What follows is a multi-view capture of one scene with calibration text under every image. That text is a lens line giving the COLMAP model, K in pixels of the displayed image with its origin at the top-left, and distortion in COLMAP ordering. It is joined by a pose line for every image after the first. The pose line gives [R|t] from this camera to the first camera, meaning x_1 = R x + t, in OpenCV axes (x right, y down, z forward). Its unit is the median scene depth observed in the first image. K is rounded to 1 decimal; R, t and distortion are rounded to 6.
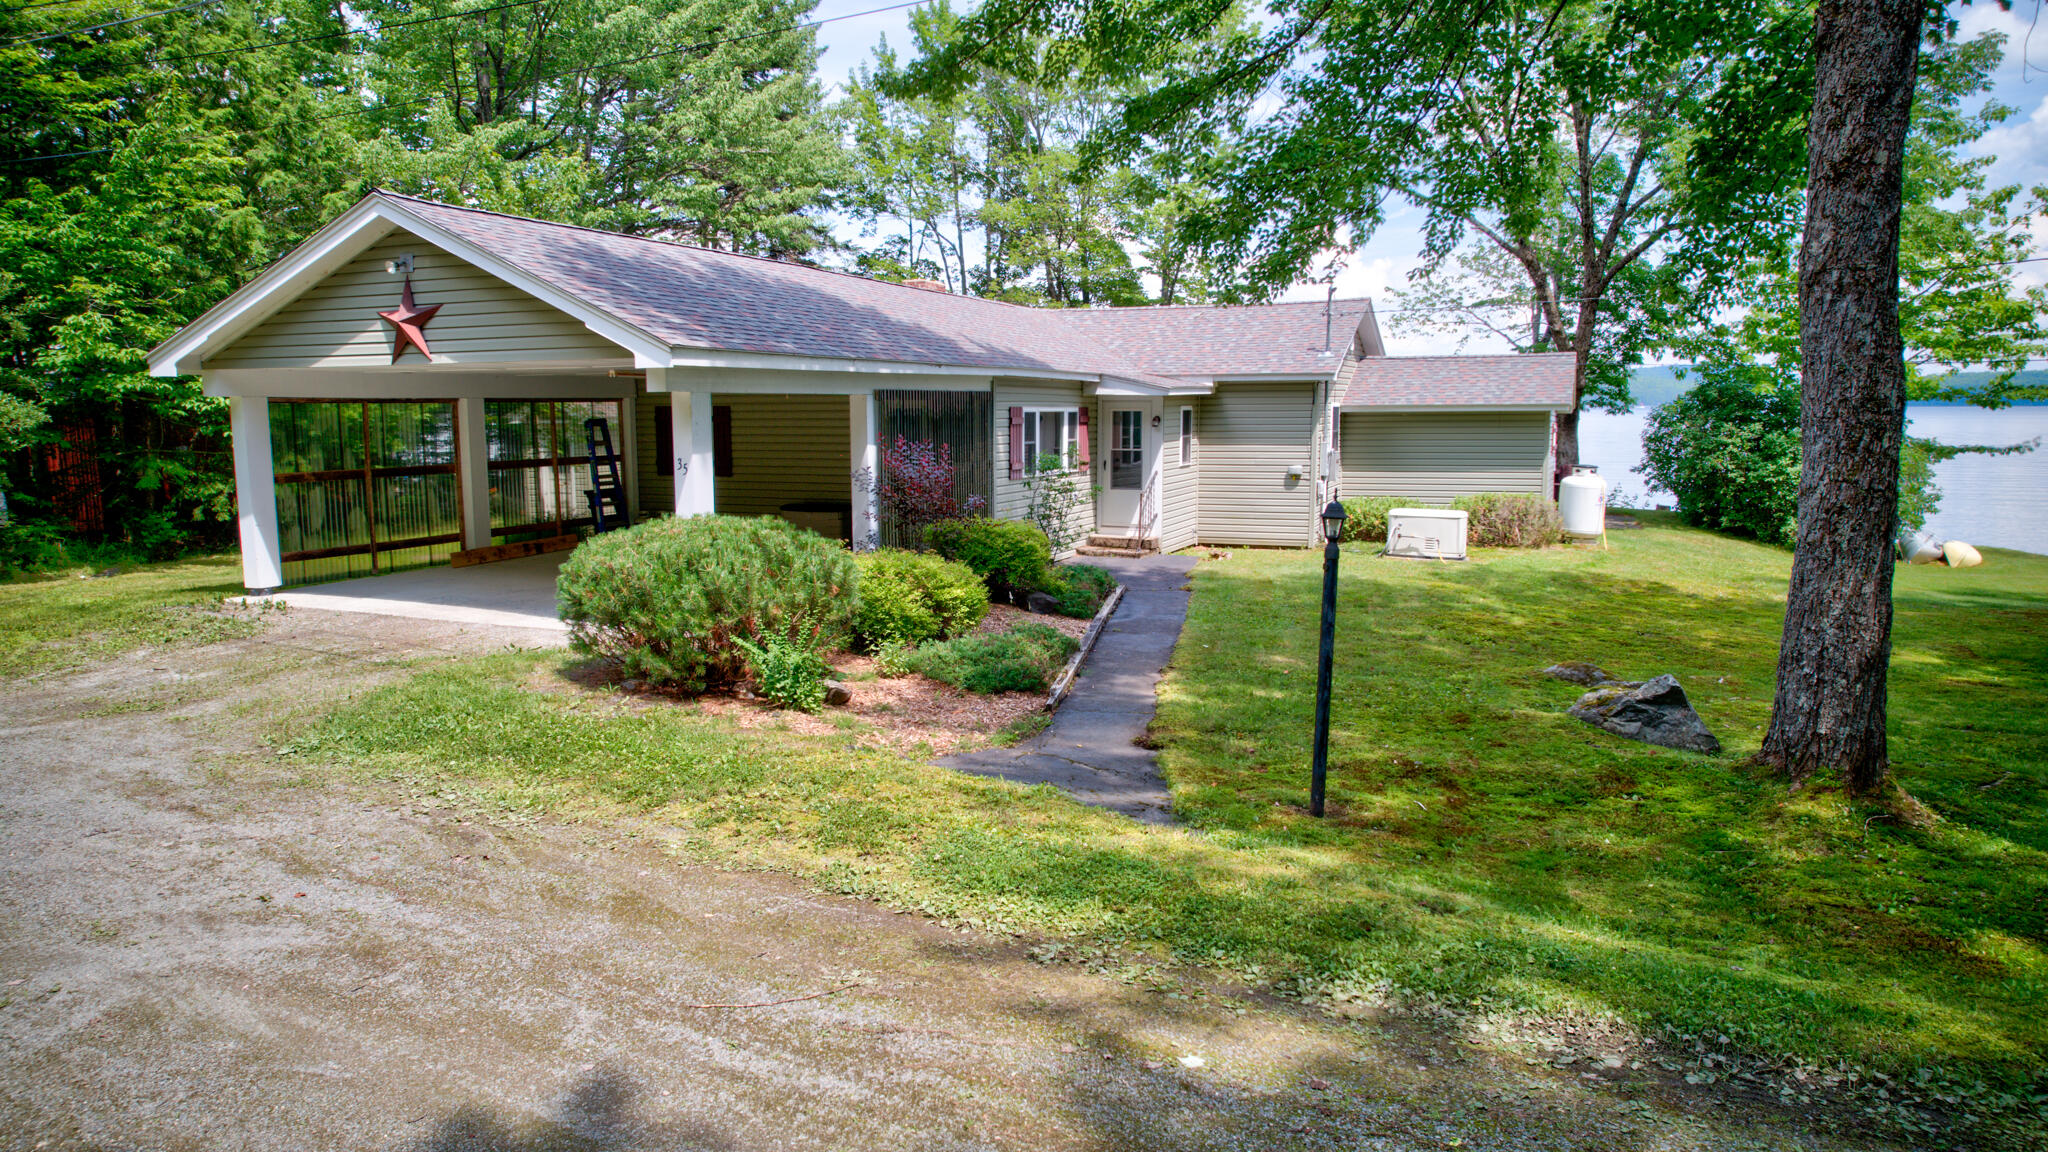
lens RADIAL K [[1308.0, 0, 1028.4], [0, 1308.0, 573.3], [0, 0, 1]] dist [-0.068231, 0.052674]
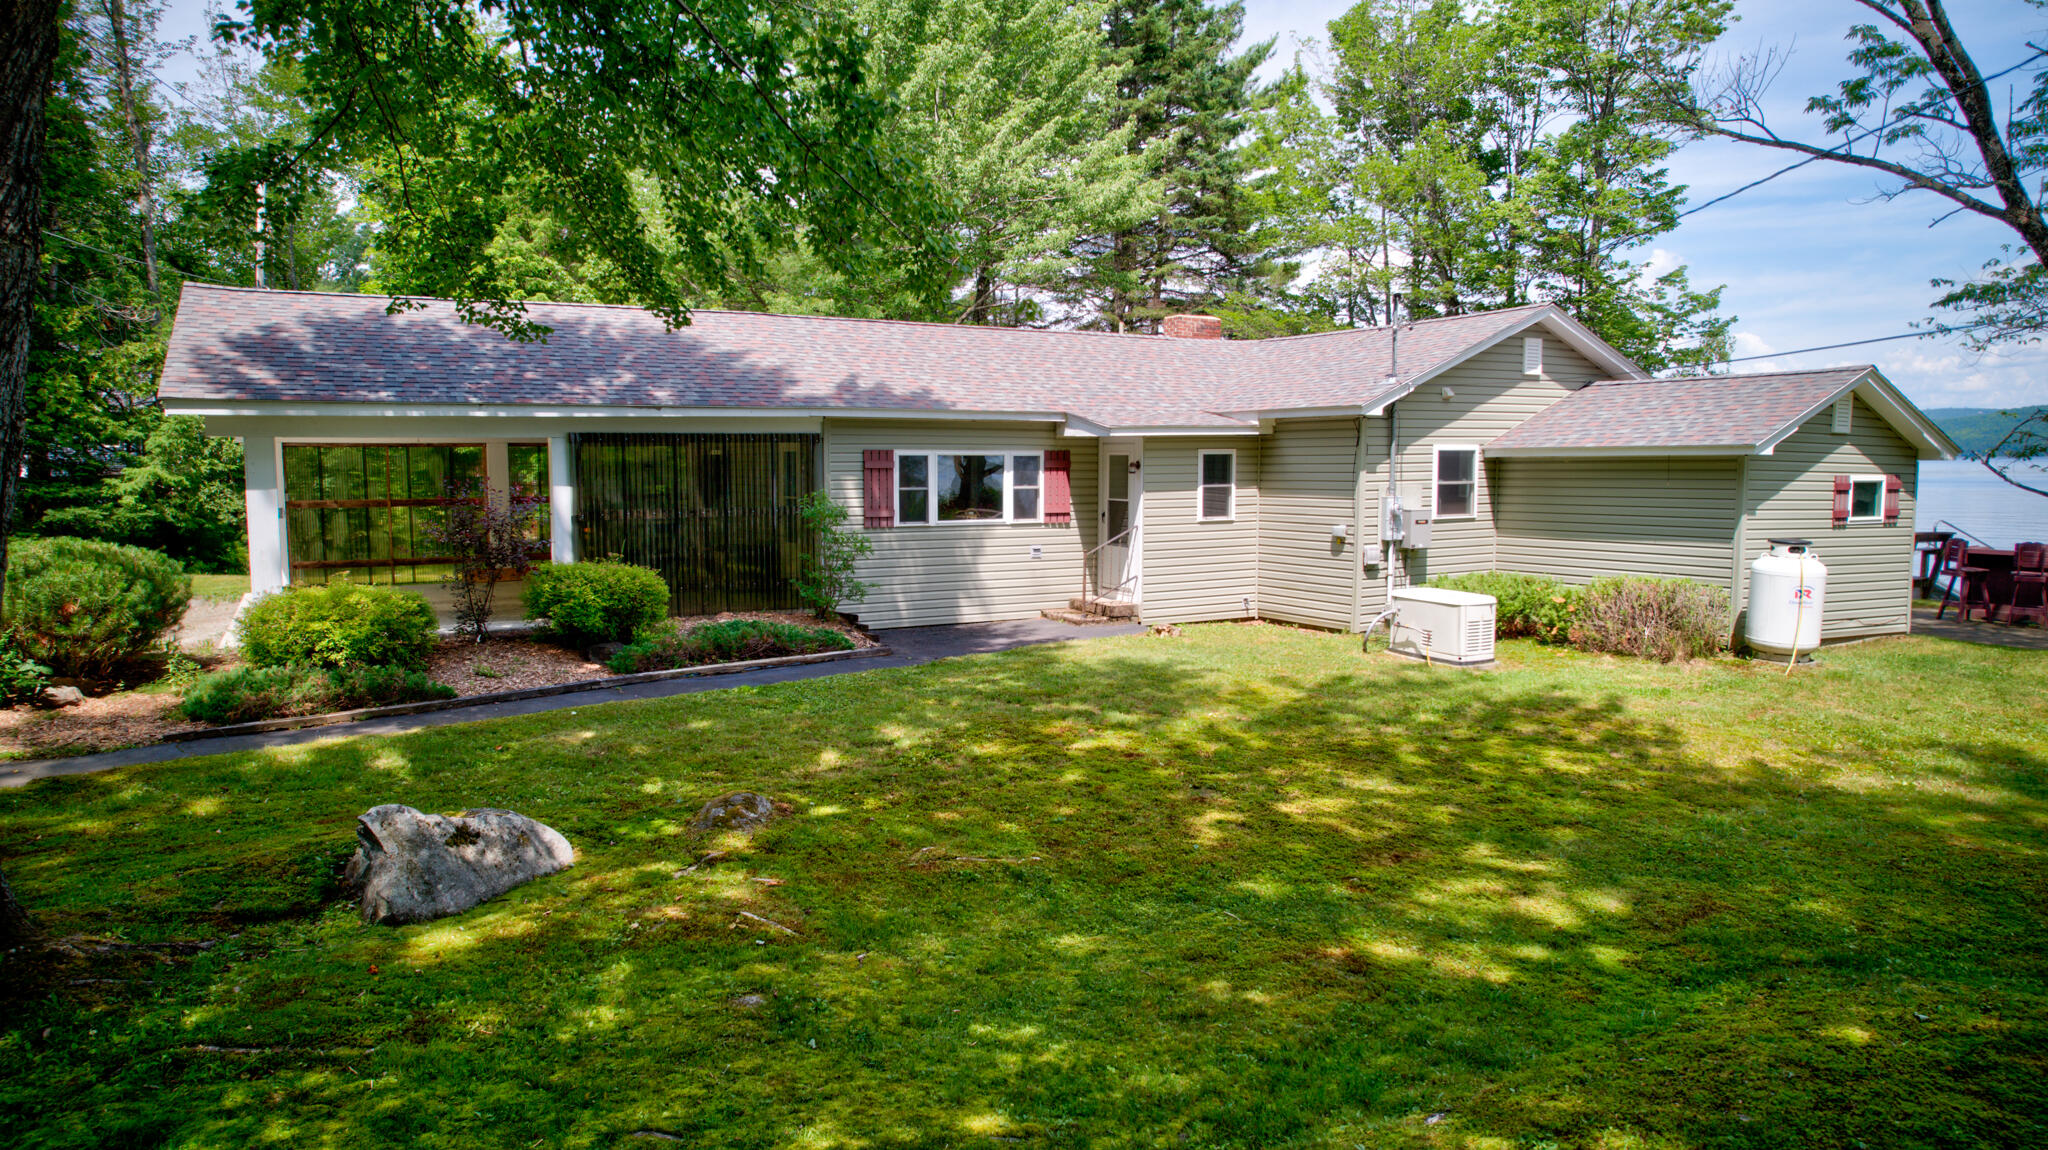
lens RADIAL K [[1308.0, 0, 1030.5], [0, 1308.0, 577.2], [0, 0, 1]] dist [-0.068231, 0.052674]
pose [[0.789592, 0.057268, -0.610953, 0.578780], [-0.077925, 0.996933, -0.007262, -0.034607], [0.608664, 0.053342, 0.791633, 0.296336]]
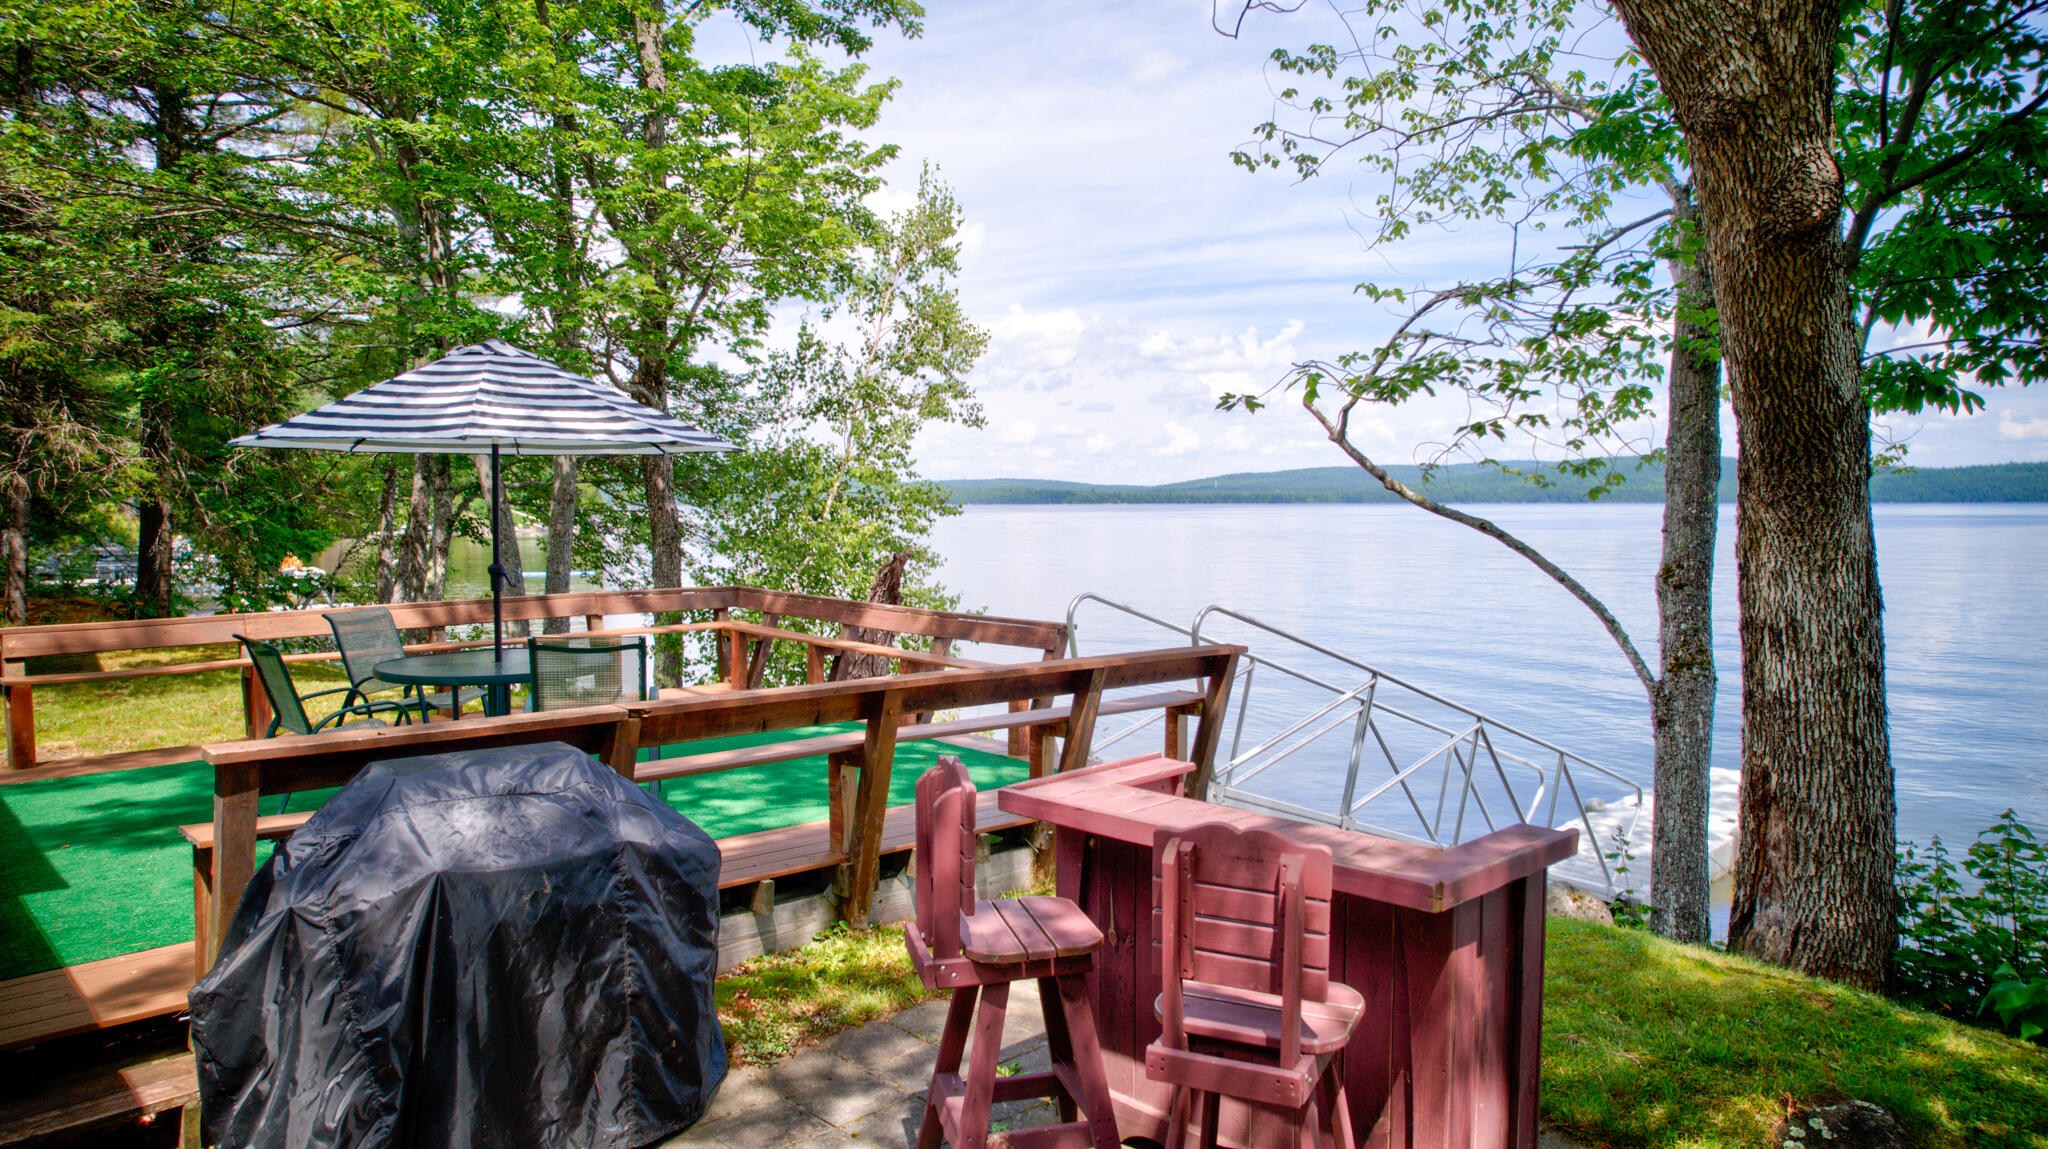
lens RADIAL K [[1308.0, 0, 1014.2], [0, 1308.0, 571.7], [0, 0, 1]] dist [-0.068231, 0.052674]
pose [[0.917680, 0.019394, -0.396846, 0.615295], [-0.049576, 0.996592, -0.065936, -0.134400], [0.394215, 0.080182, 0.915514, 1.265672]]
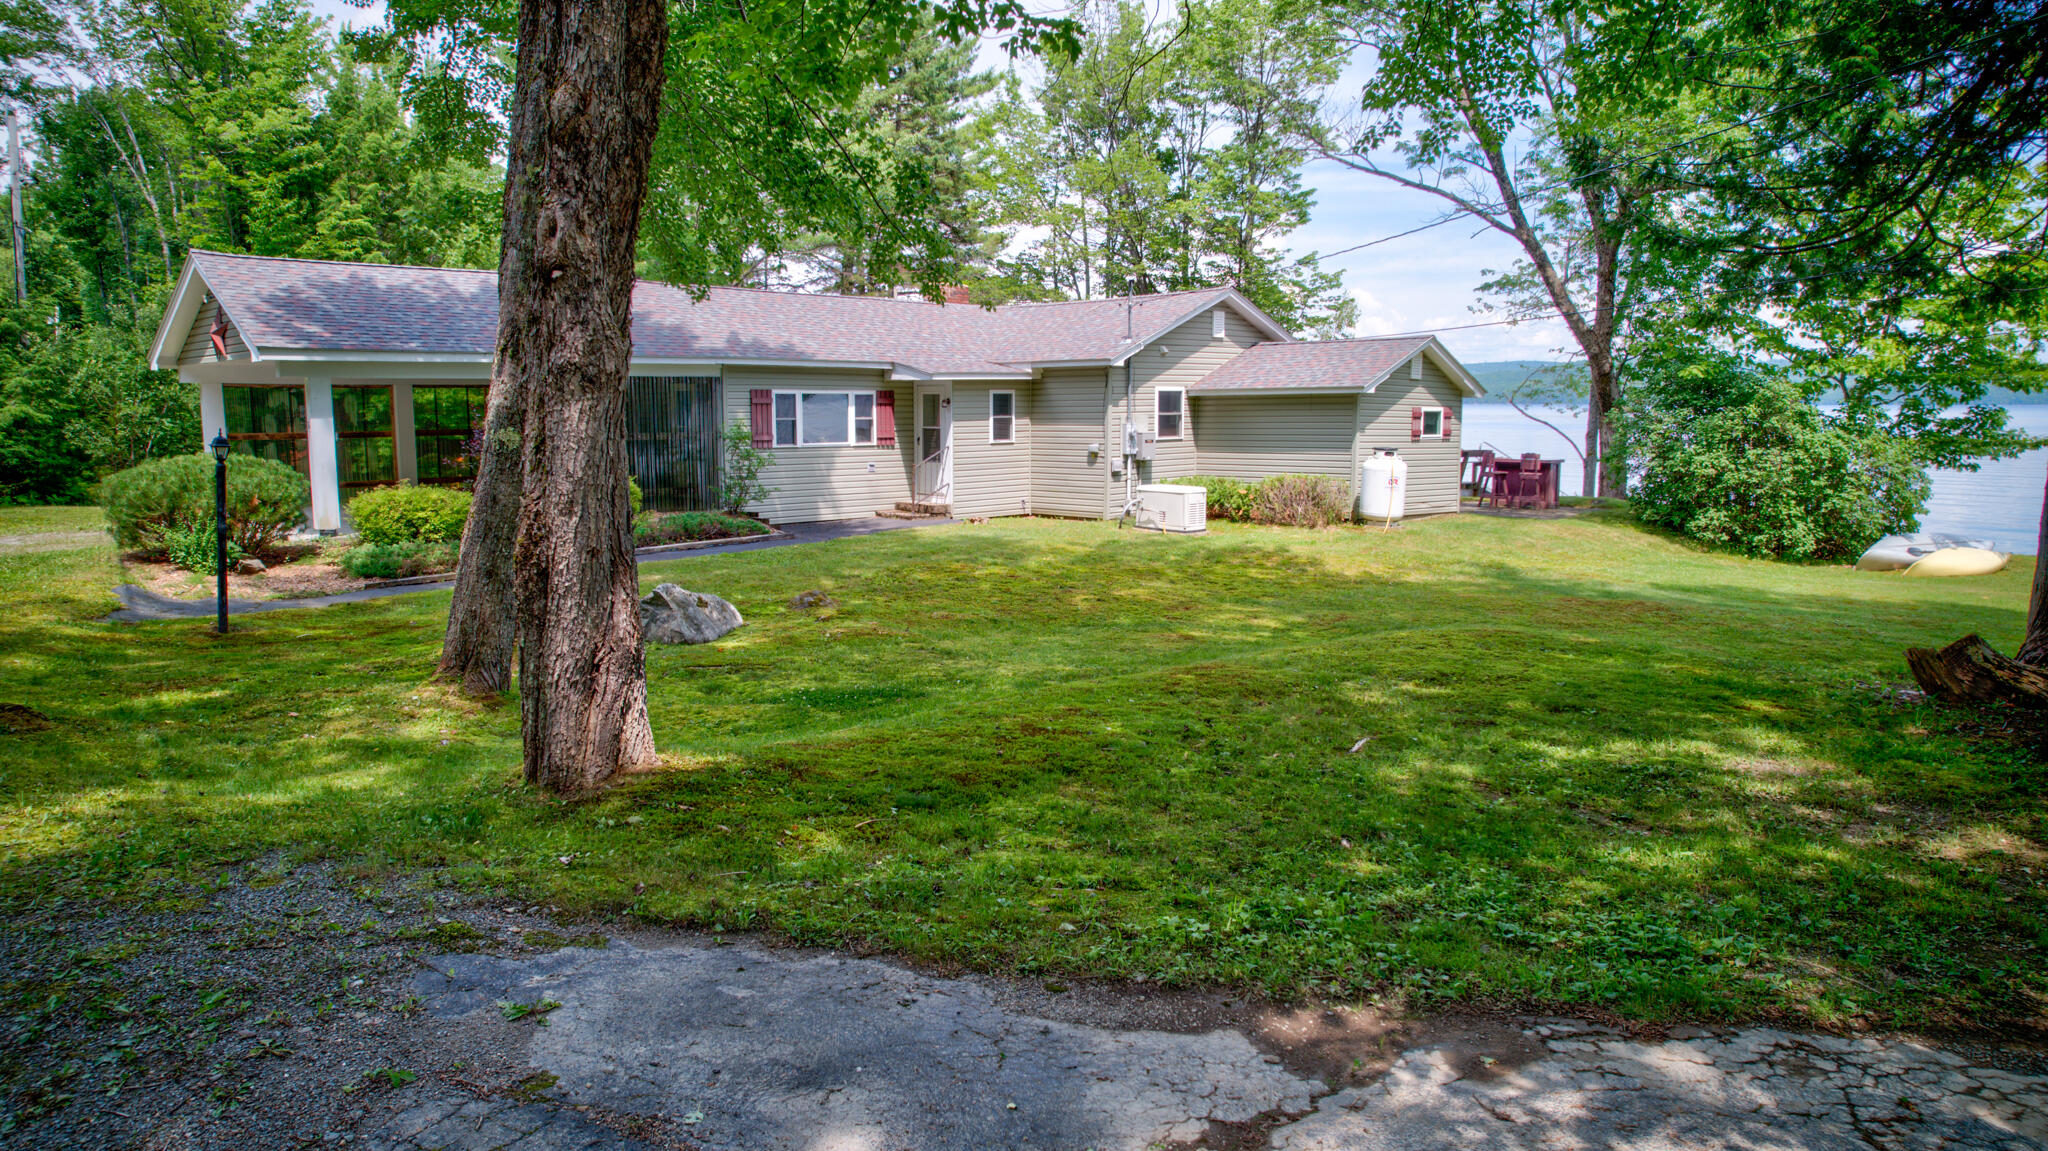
lens RADIAL K [[1308.0, 0, 1029.4], [0, 1308.0, 578.5], [0, 0, 1]] dist [-0.068231, 0.052674]
pose [[0.920417, 0.052756, -0.387363, 0.632506], [-0.050370, 0.998597, 0.016318, 0.015876], [0.387681, 0.004492, 0.921783, -0.032888]]
